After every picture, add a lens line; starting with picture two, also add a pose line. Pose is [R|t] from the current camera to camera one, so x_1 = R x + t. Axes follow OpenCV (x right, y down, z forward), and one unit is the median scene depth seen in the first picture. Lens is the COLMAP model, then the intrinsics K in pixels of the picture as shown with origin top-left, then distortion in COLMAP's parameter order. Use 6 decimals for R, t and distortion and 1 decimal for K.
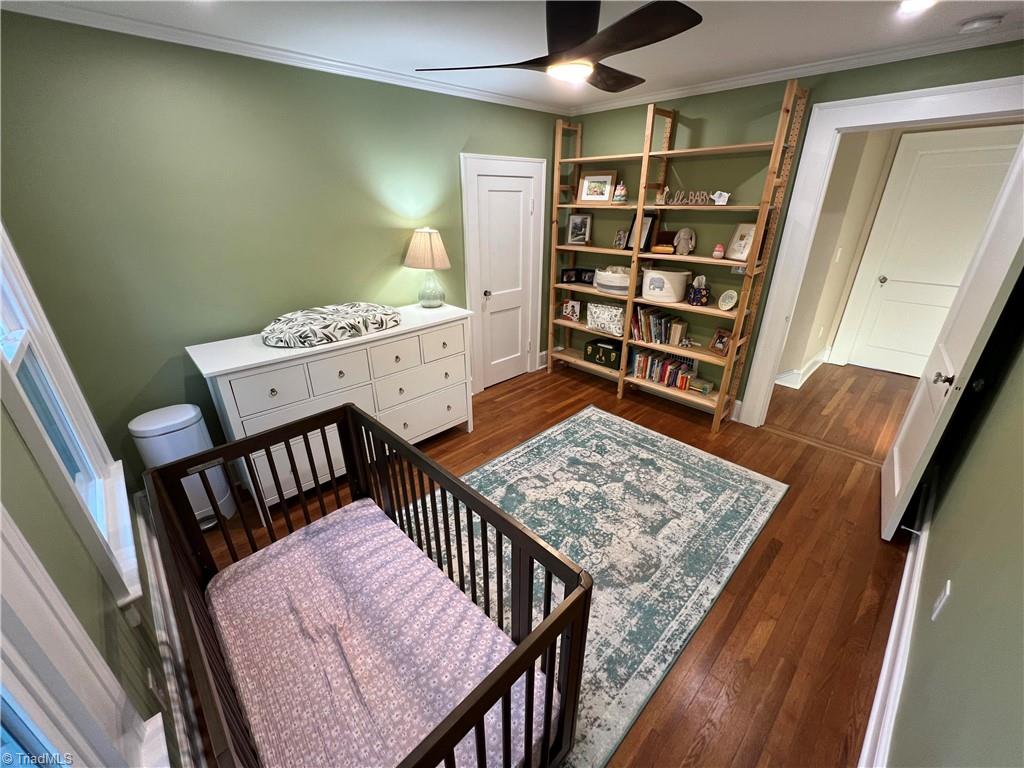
lens RADIAL K [[410.2, 0, 507.4], [0, 410.2, 384.1], [0, 0, 1]] dist [-0.000962, 0.000141]
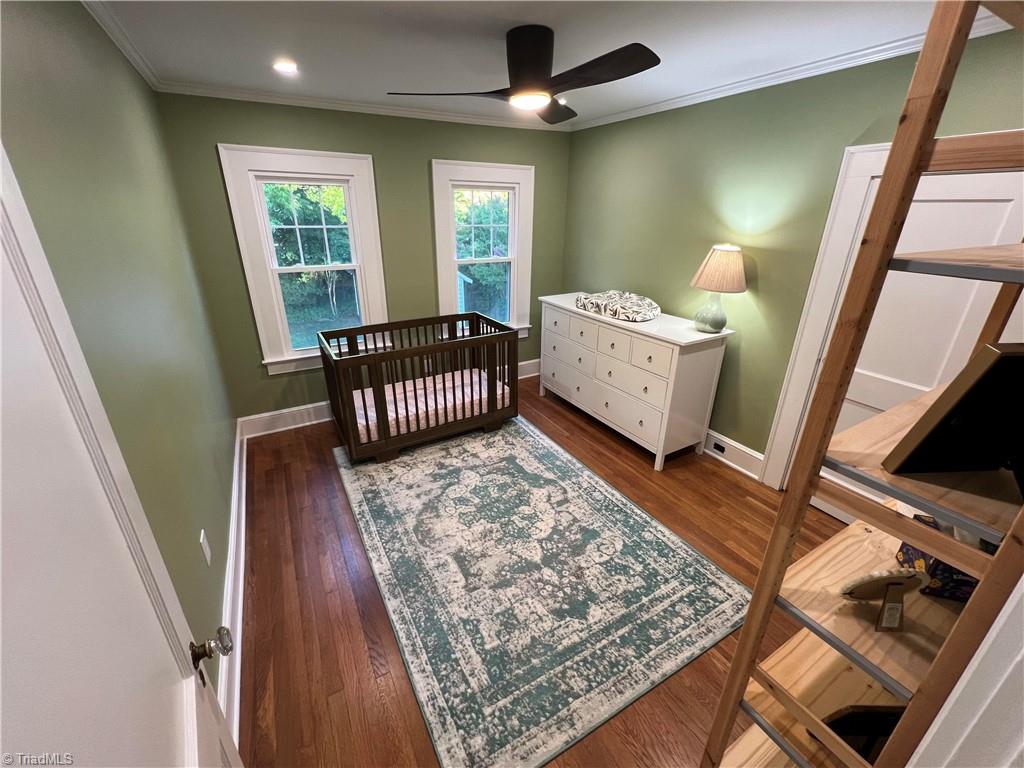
lens RADIAL K [[418.6, 0, 509.1], [0, 418.6, 379.3], [0, 0, 1]] dist [0.000223, 0.000076]
pose [[-0.232816, 0.370484, -0.899187, 0.997276], [-0.407084, 0.802570, 0.436077, -0.421662], [0.883221, 0.467571, -0.036033, 0.900490]]
